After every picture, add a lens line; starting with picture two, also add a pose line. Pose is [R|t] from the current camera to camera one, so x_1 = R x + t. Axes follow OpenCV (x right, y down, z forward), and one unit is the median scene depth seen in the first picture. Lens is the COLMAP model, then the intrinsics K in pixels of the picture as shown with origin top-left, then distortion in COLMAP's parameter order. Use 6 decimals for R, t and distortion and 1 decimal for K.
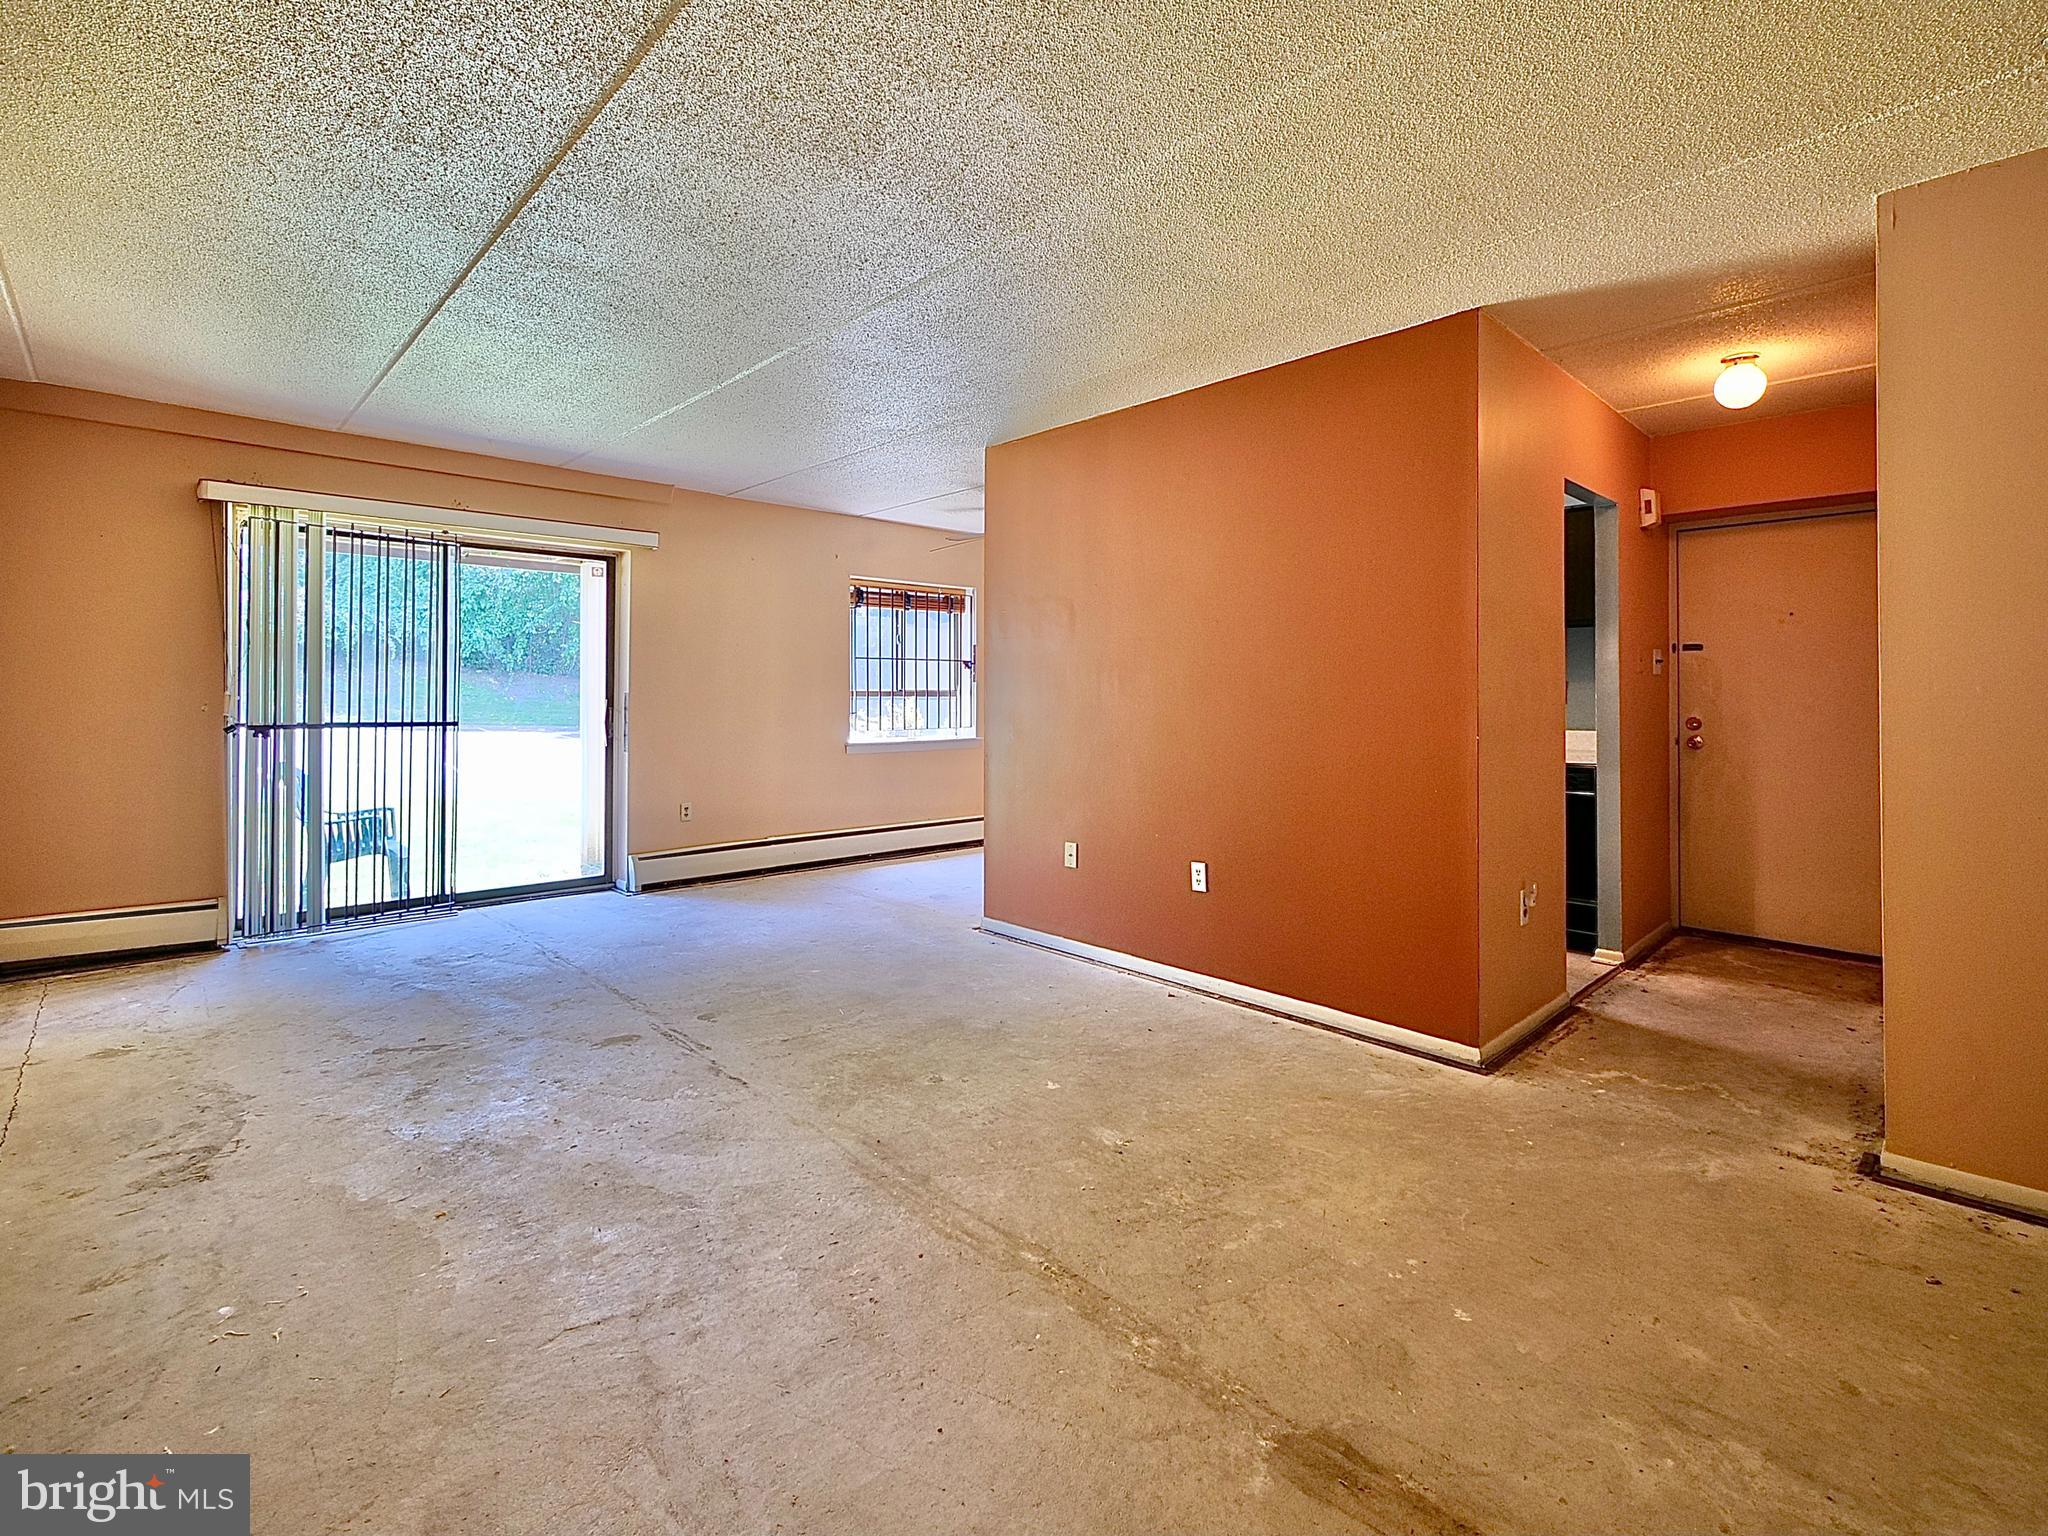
lens RADIAL K [[941.8, 0, 1048.3], [0, 941.8, 692.7], [0, 0, 1]] dist [-0.003010, 0.000166]
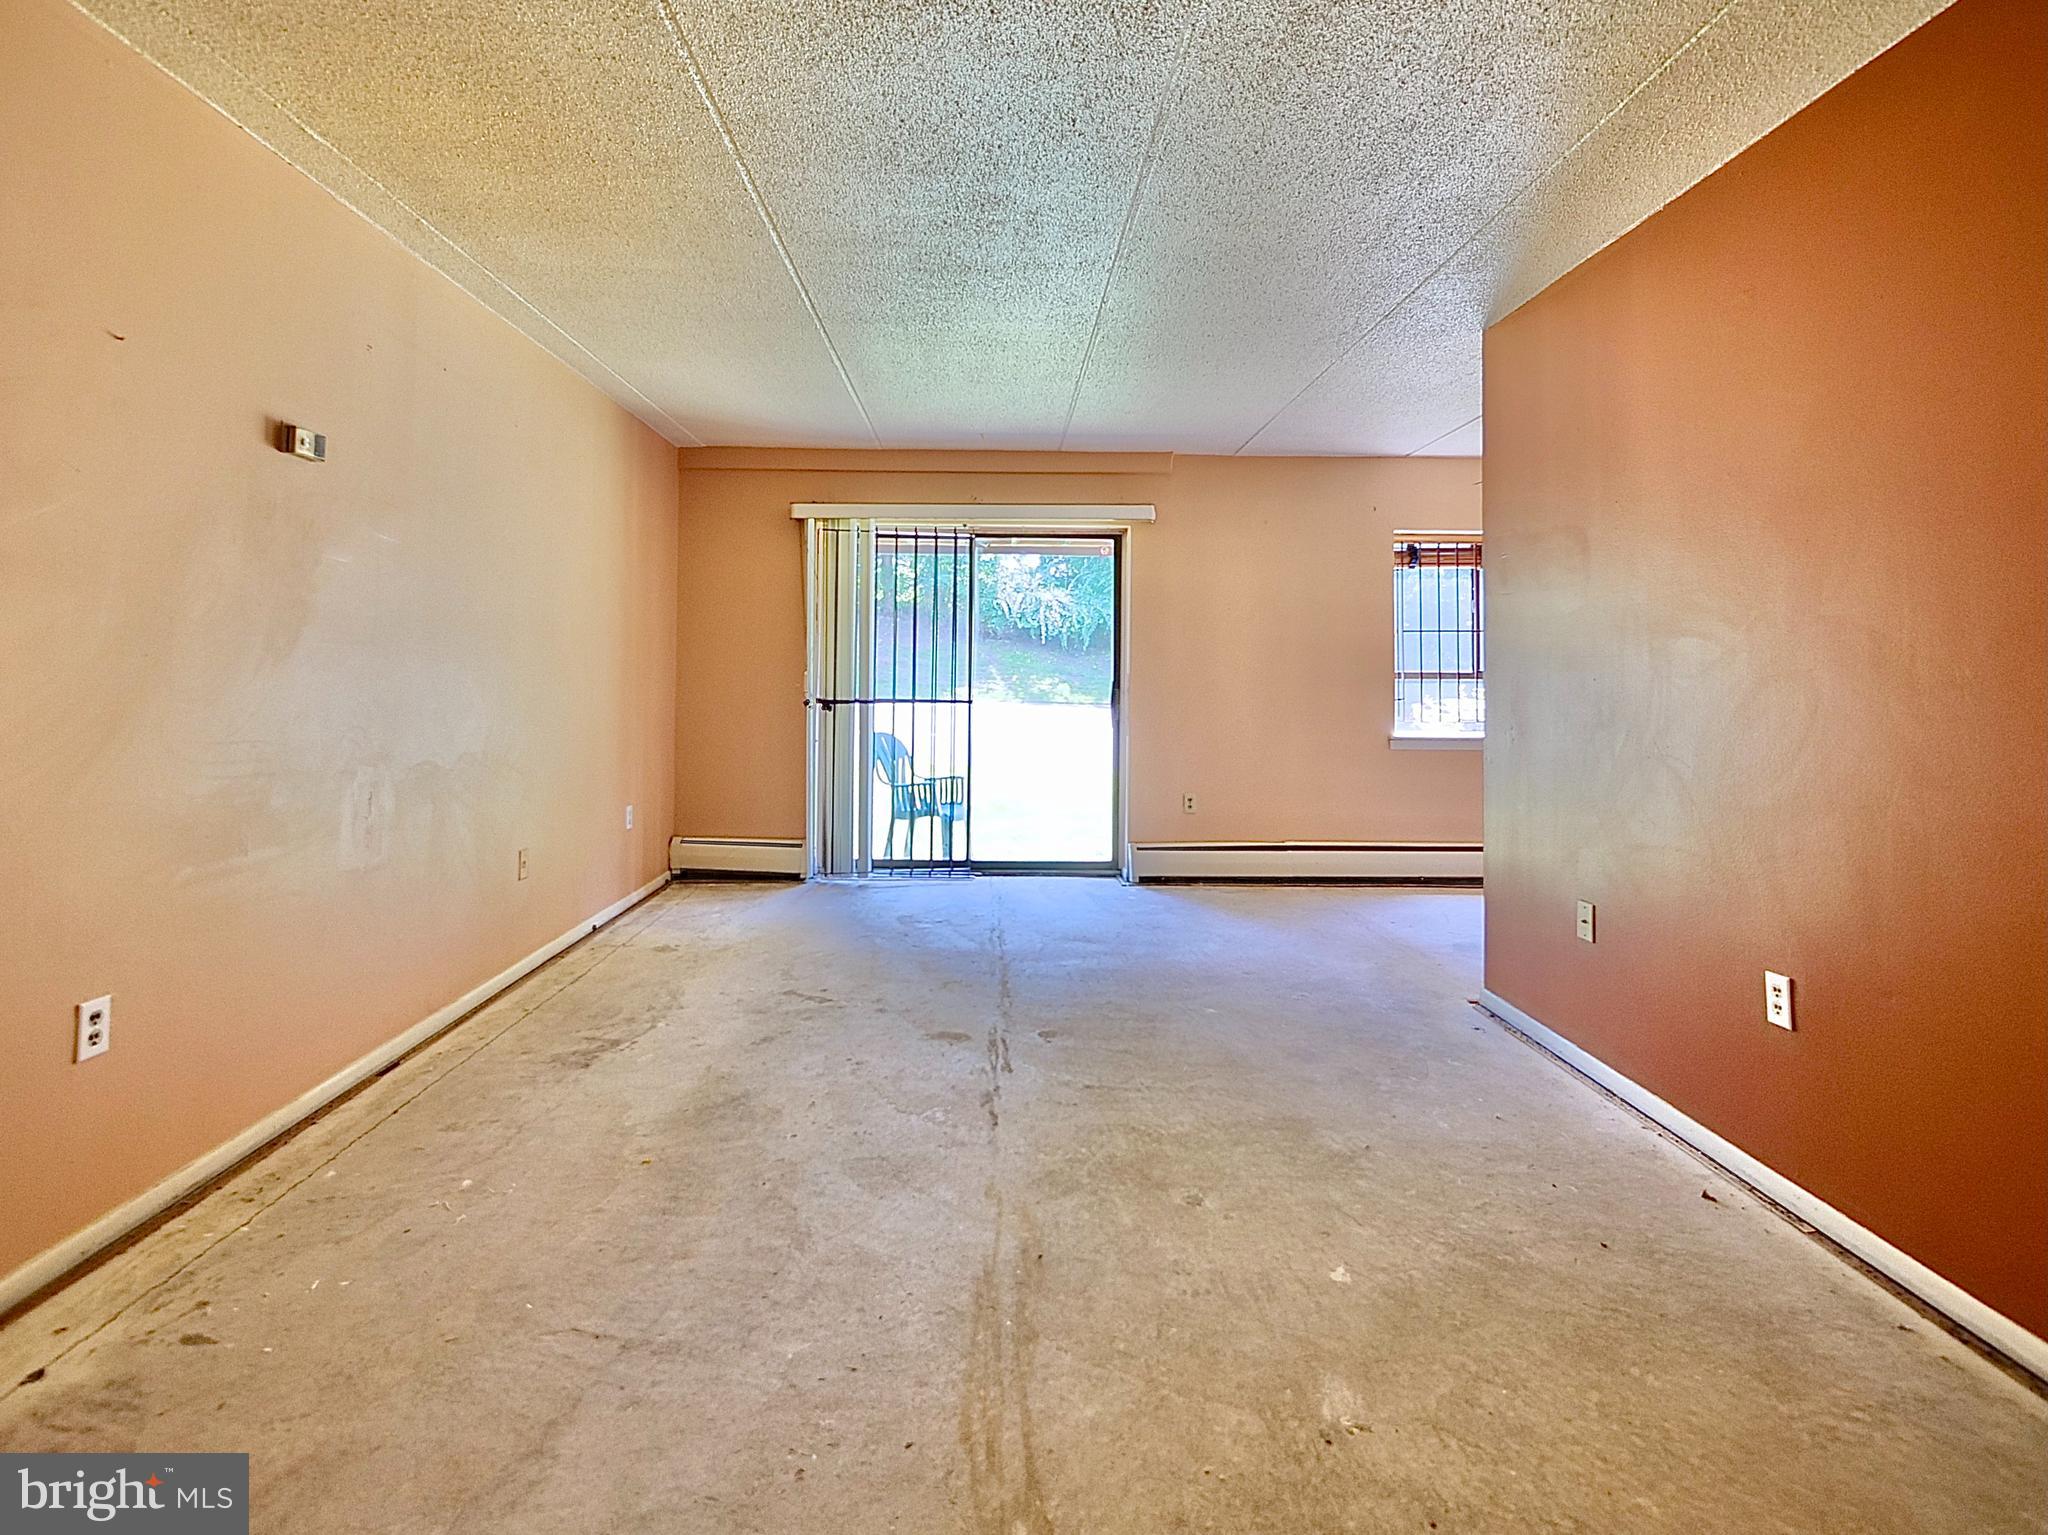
lens RADIAL K [[992.5, 0, 999.4], [0, 992.5, 654.8], [0, 0, 1]] dist [-0.006515, 0.001172]
pose [[0.724446, -0.014224, -0.689185, 0.253064], [-0.001933, 0.999741, -0.022666, 0.006385], [0.689329, 0.017753, 0.724231, 0.278716]]
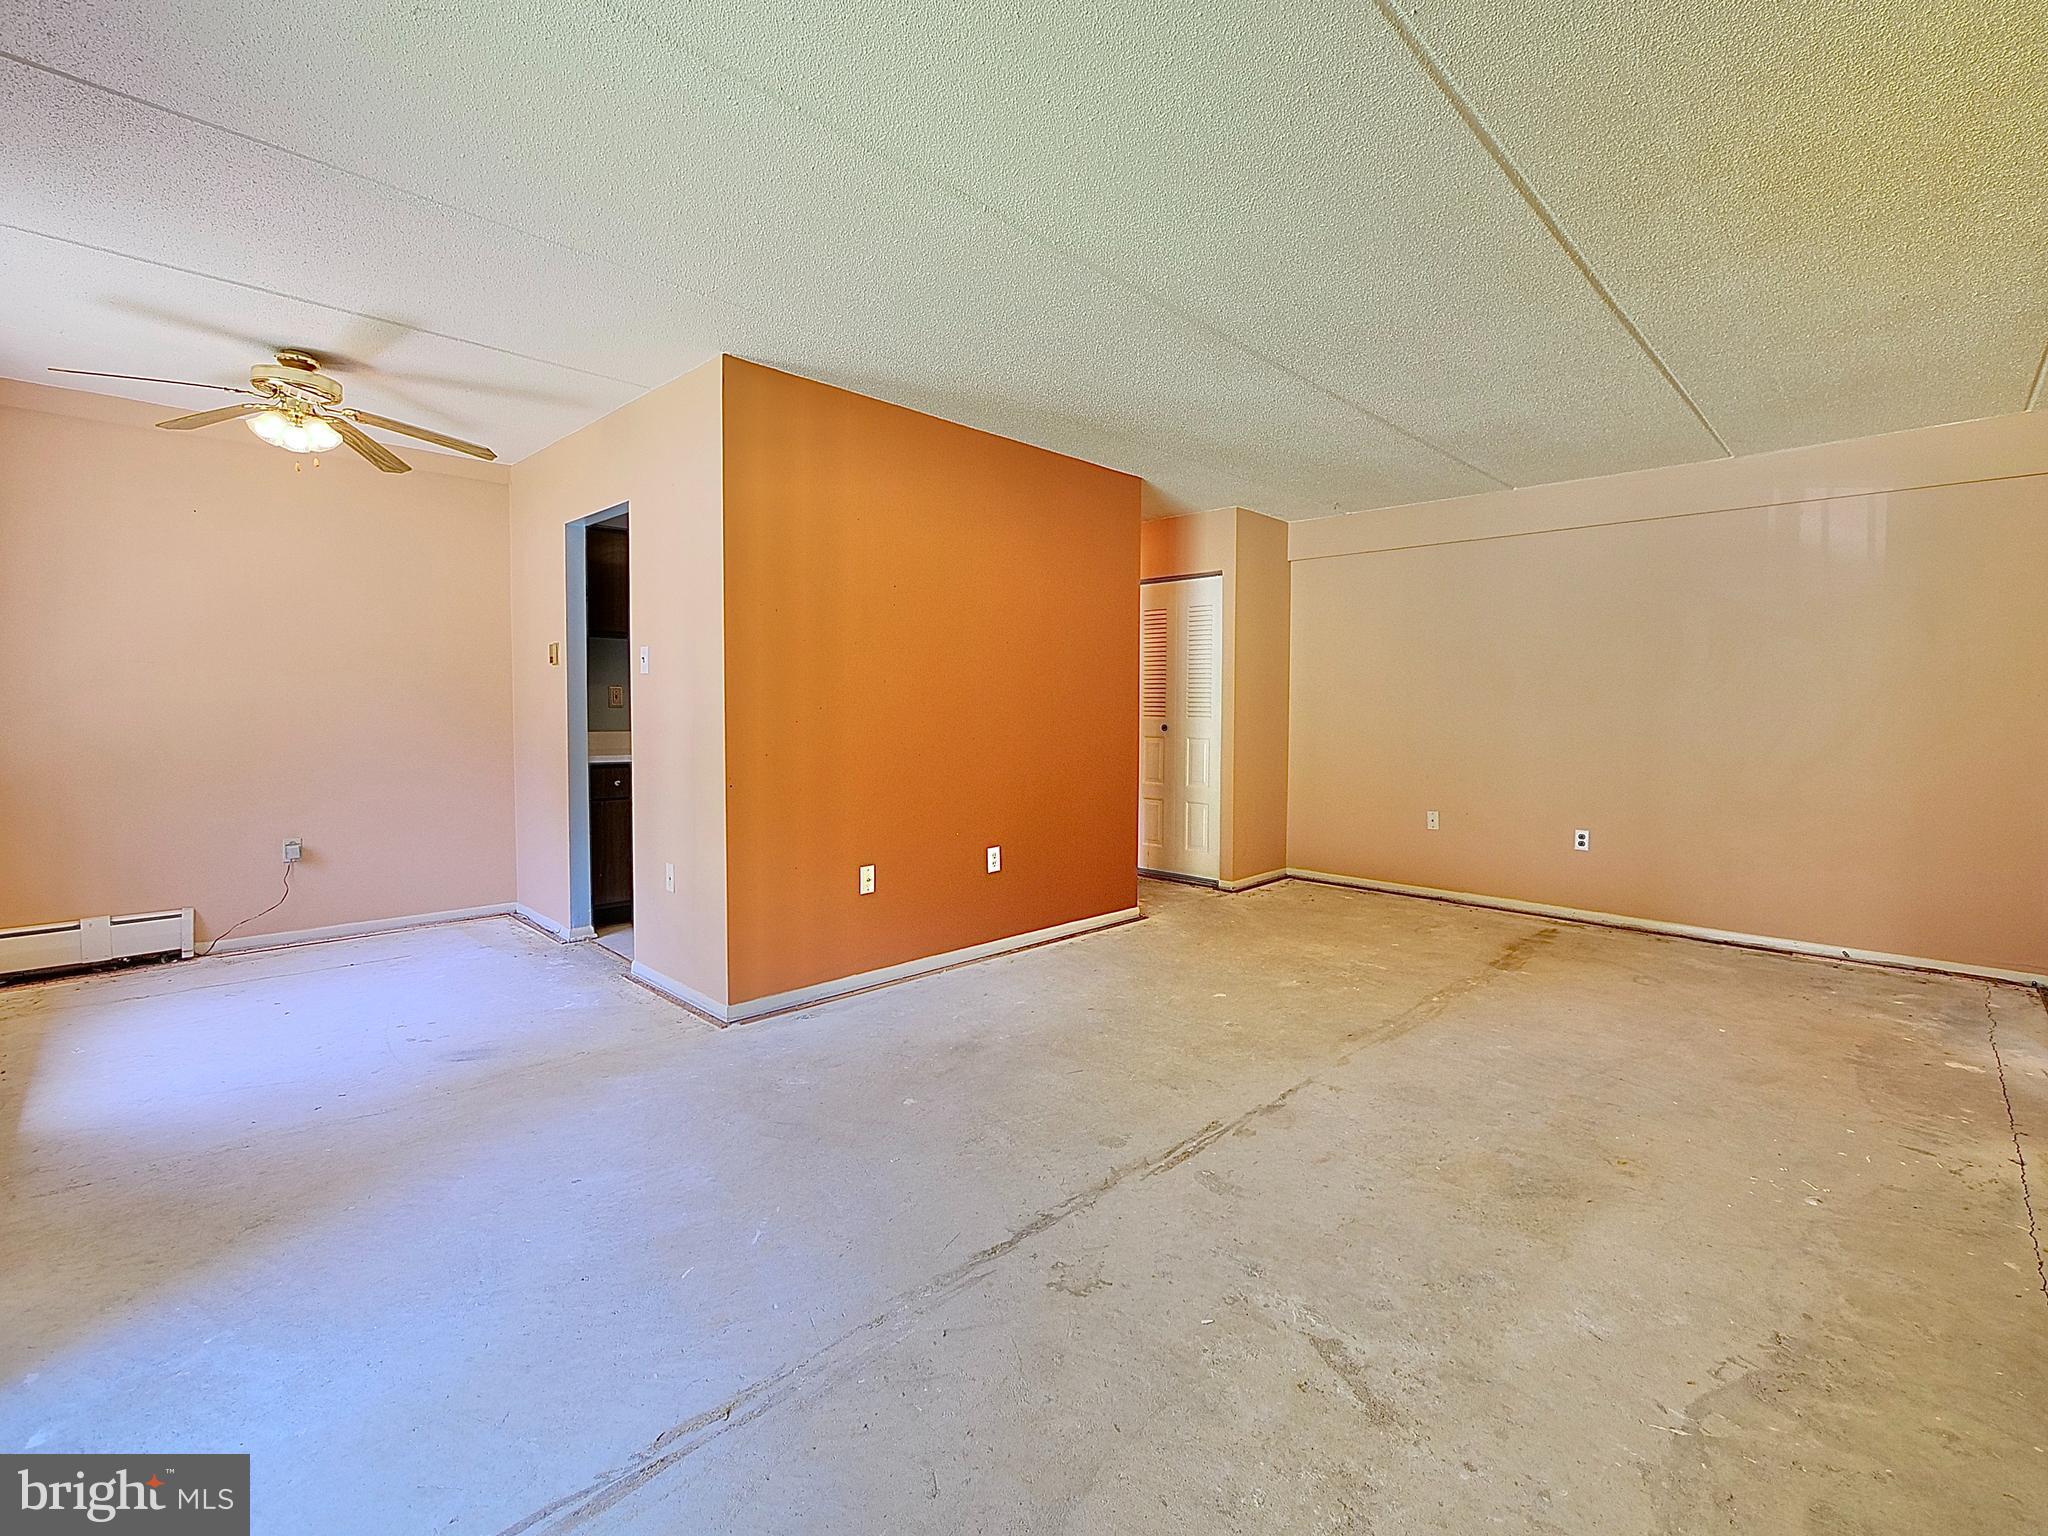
lens RADIAL K [[903.8, 0, 1033.0], [0, 903.8, 741.9], [0, 0, 1]] dist [-0.008938, 0.000328]
pose [[-0.020876, -0.045095, 0.998765, -1.042124], [-0.010617, 0.998936, 0.044881, -0.001472], [-0.999726, -0.009666, -0.021332, 1.066533]]
